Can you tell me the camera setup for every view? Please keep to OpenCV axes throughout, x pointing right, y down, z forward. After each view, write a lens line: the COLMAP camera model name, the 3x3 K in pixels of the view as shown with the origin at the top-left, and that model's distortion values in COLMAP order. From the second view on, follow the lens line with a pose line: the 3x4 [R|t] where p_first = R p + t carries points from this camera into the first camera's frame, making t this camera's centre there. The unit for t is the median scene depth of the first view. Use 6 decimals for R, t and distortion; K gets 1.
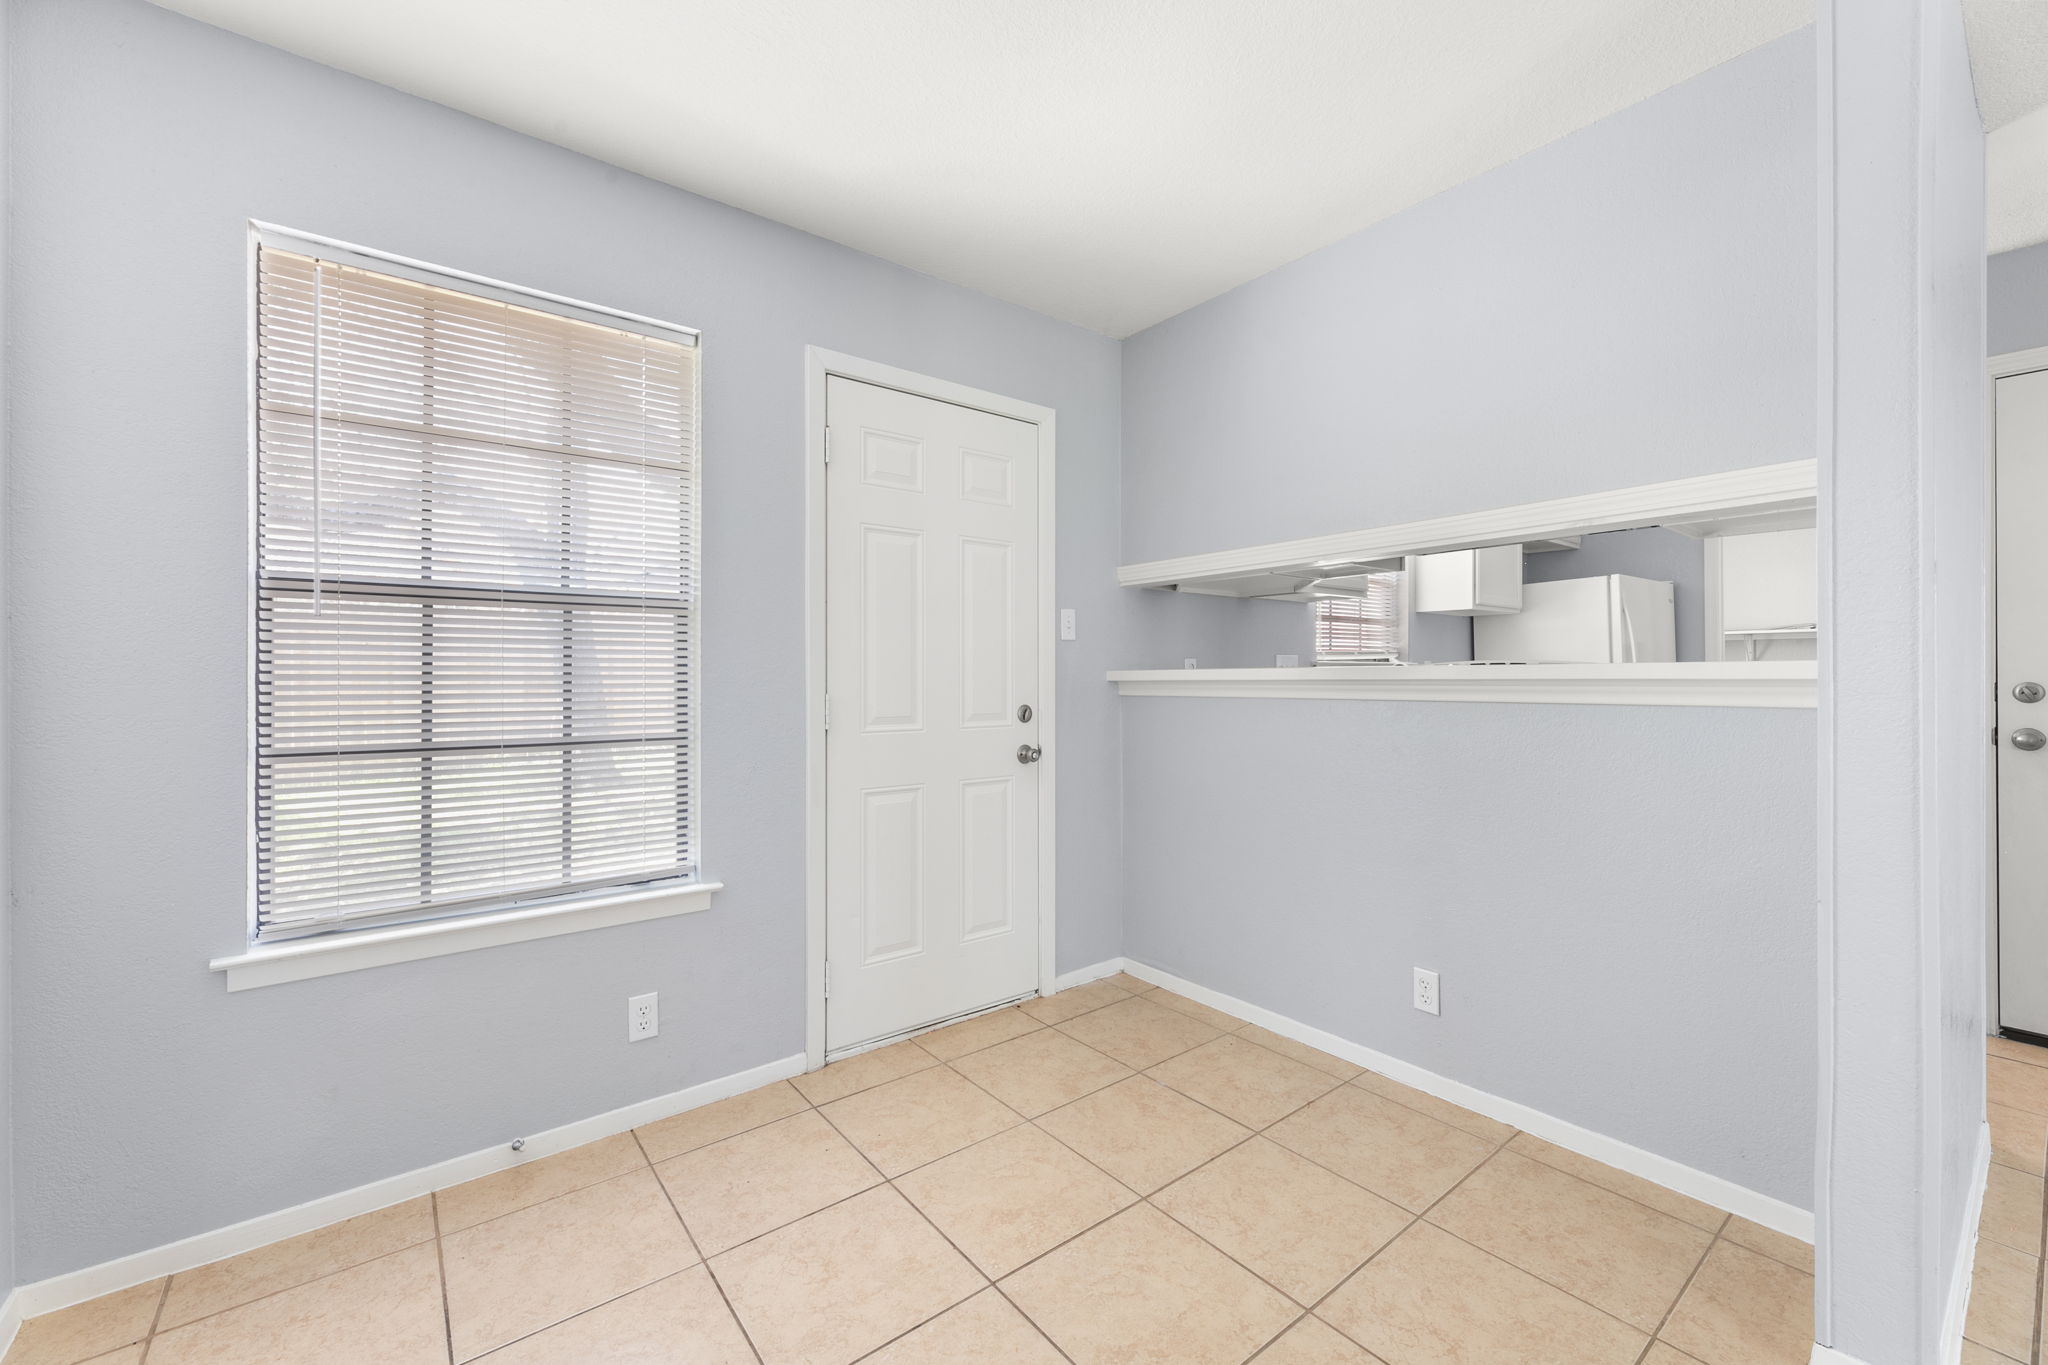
lens RADIAL K [[841.7, 0, 1031.6], [0, 841.7, 678.4], [0, 0, 1]] dist [0.000492, 0.000362]
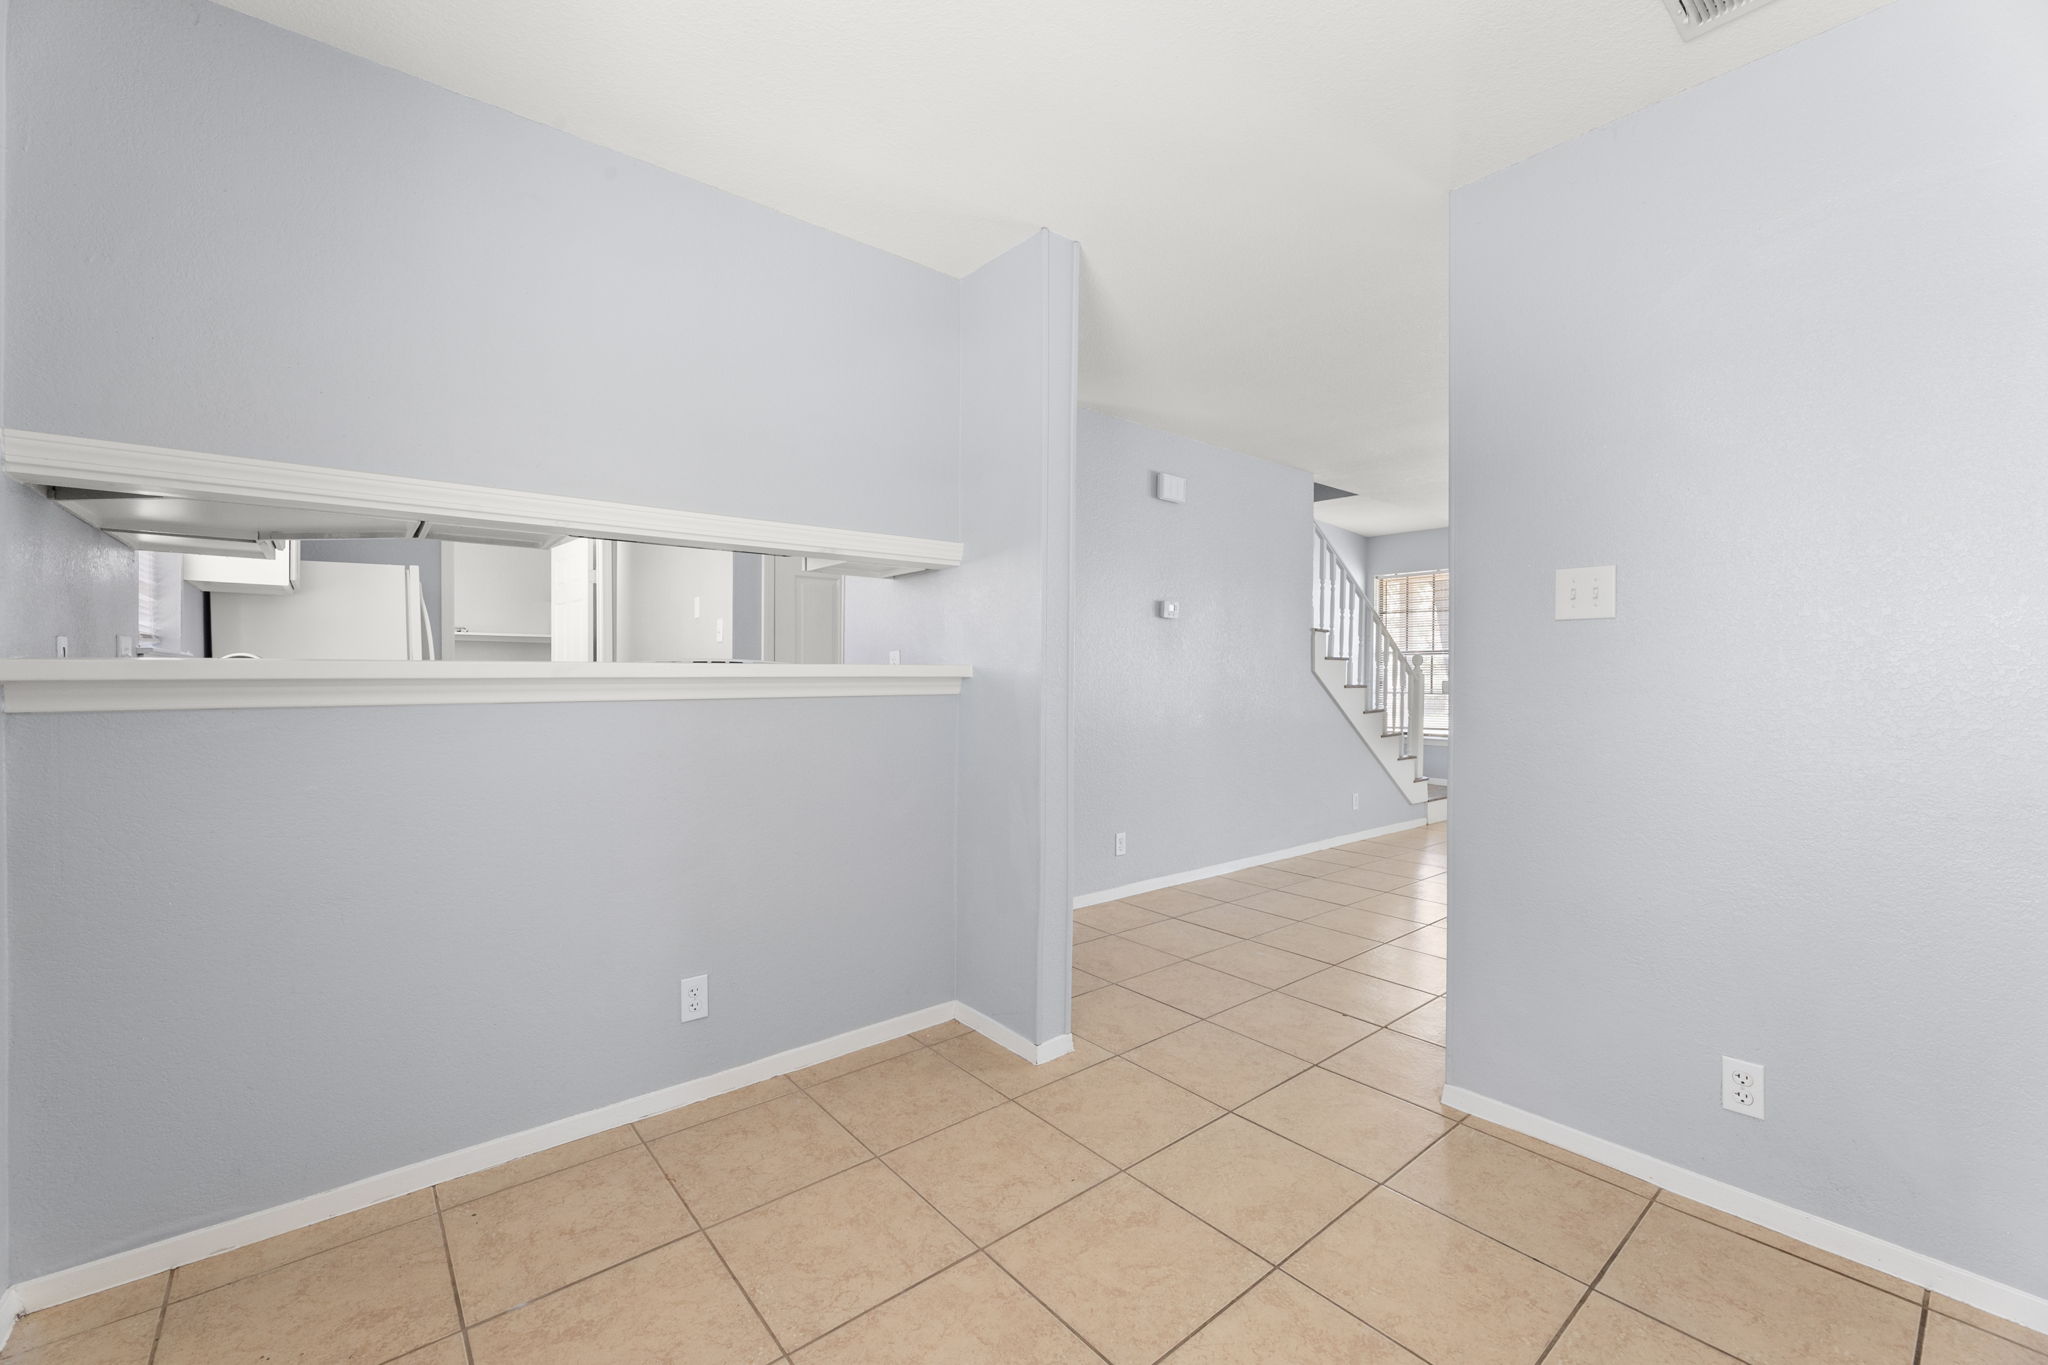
lens RADIAL K [[841.7, 0, 1030.9], [0, 841.7, 673.7], [0, 0, 1]] dist [0.000492, 0.000362]
pose [[-0.035158, 0.001634, 0.999380, -0.510250], [0.002701, 0.999995, -0.001540, 0.000564], [-0.999378, 0.002645, -0.035163, 0.640694]]
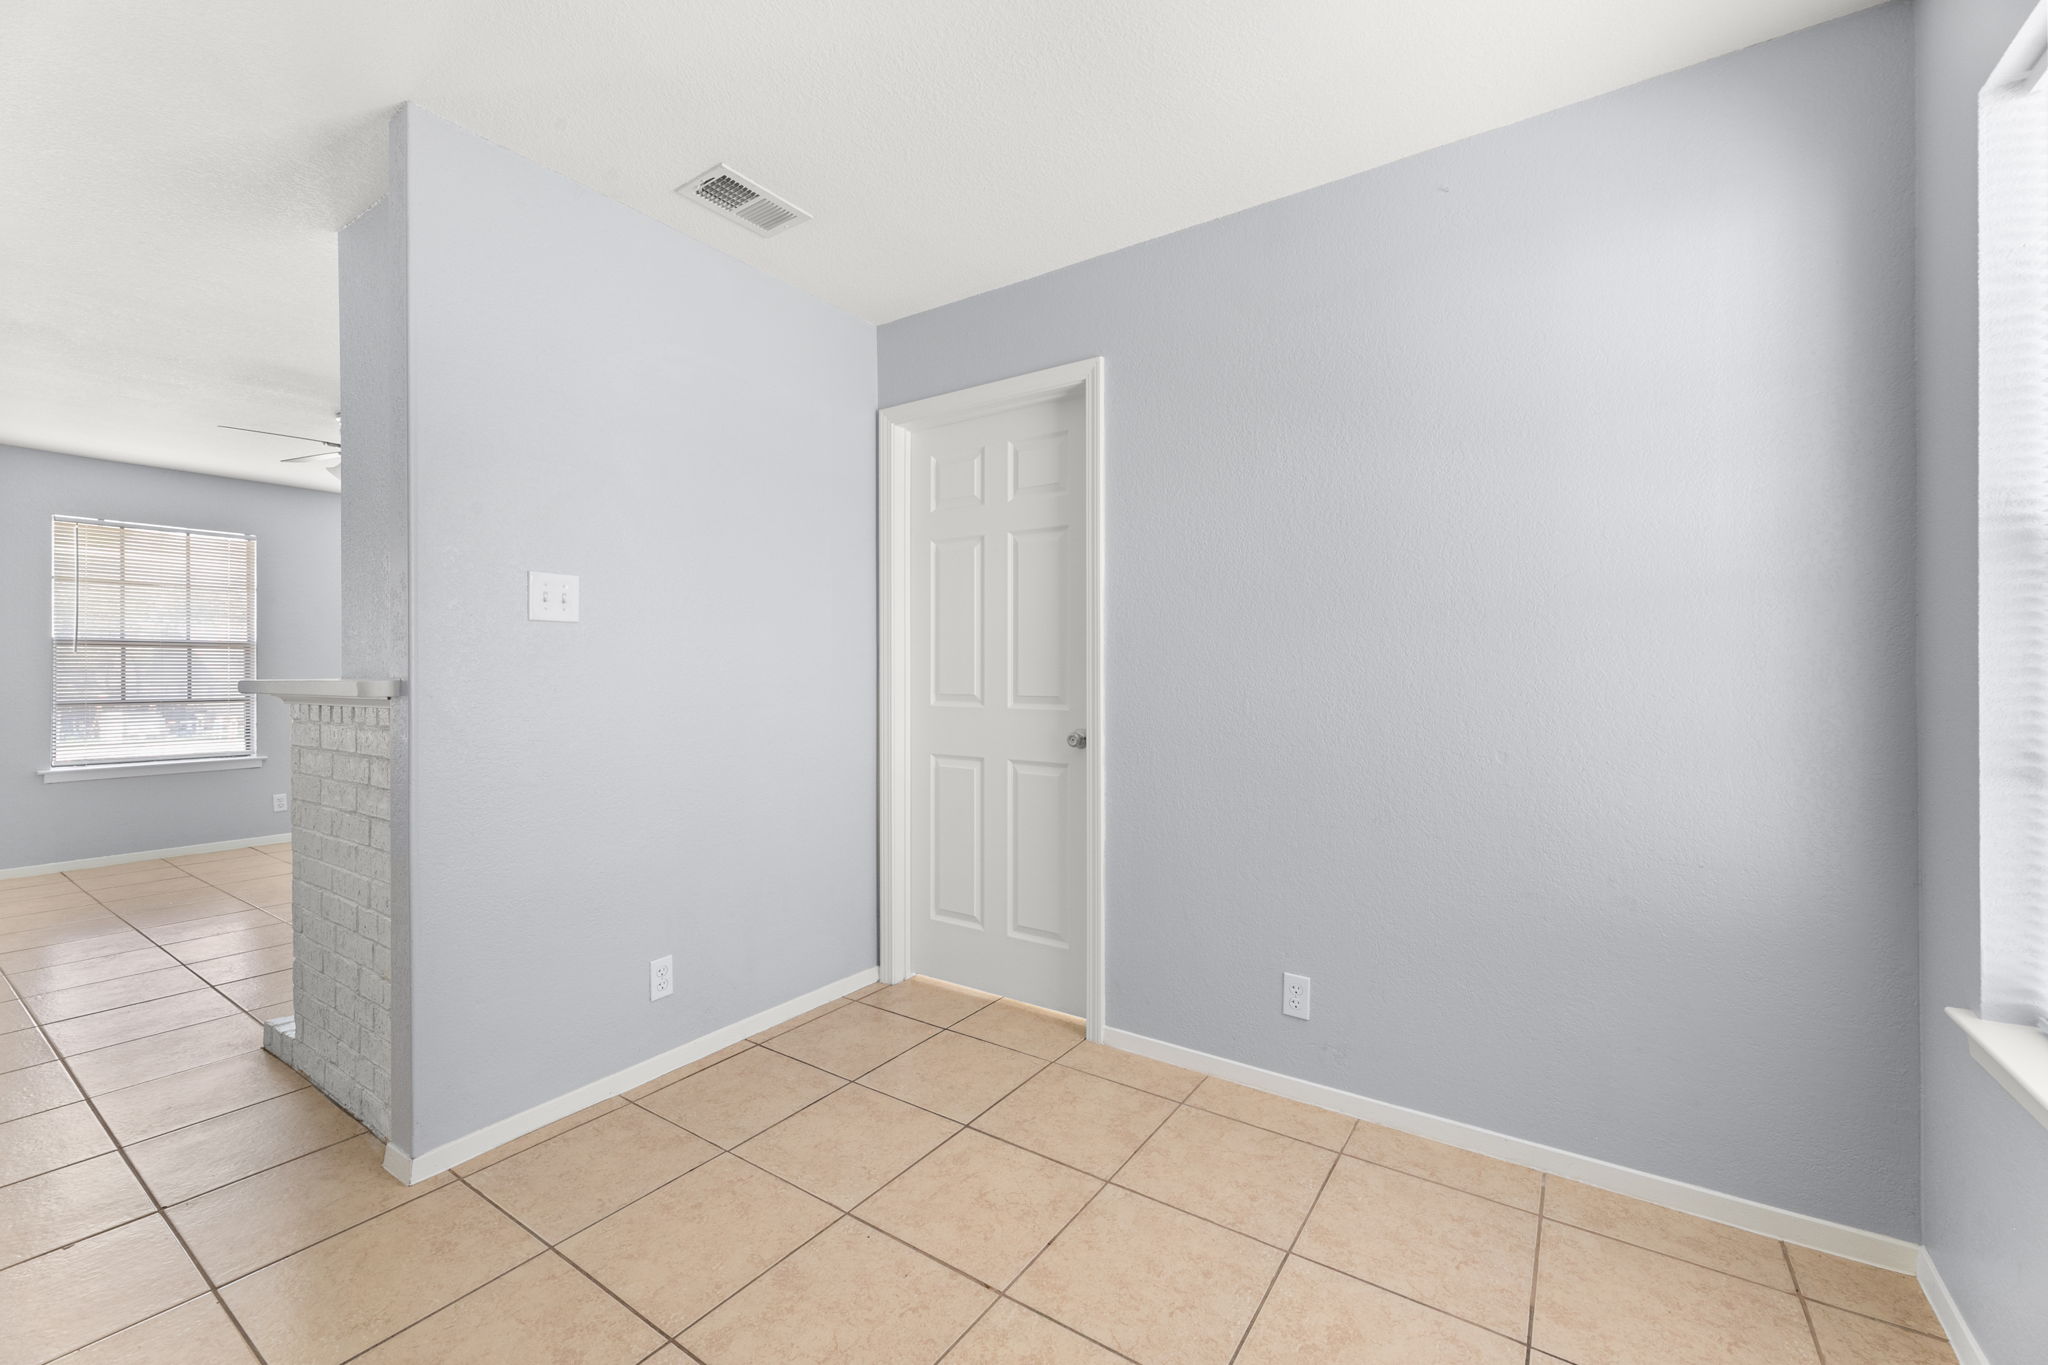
lens RADIAL K [[841.7, 0, 1027.4], [0, 841.7, 672.5], [0, 0, 1]] dist [0.000492, 0.000362]
pose [[-0.958321, 0.009547, -0.285534, 0.115724], [0.004203, 0.999804, 0.019325, -0.015054], [0.285663, 0.017319, -0.958174, 1.091263]]
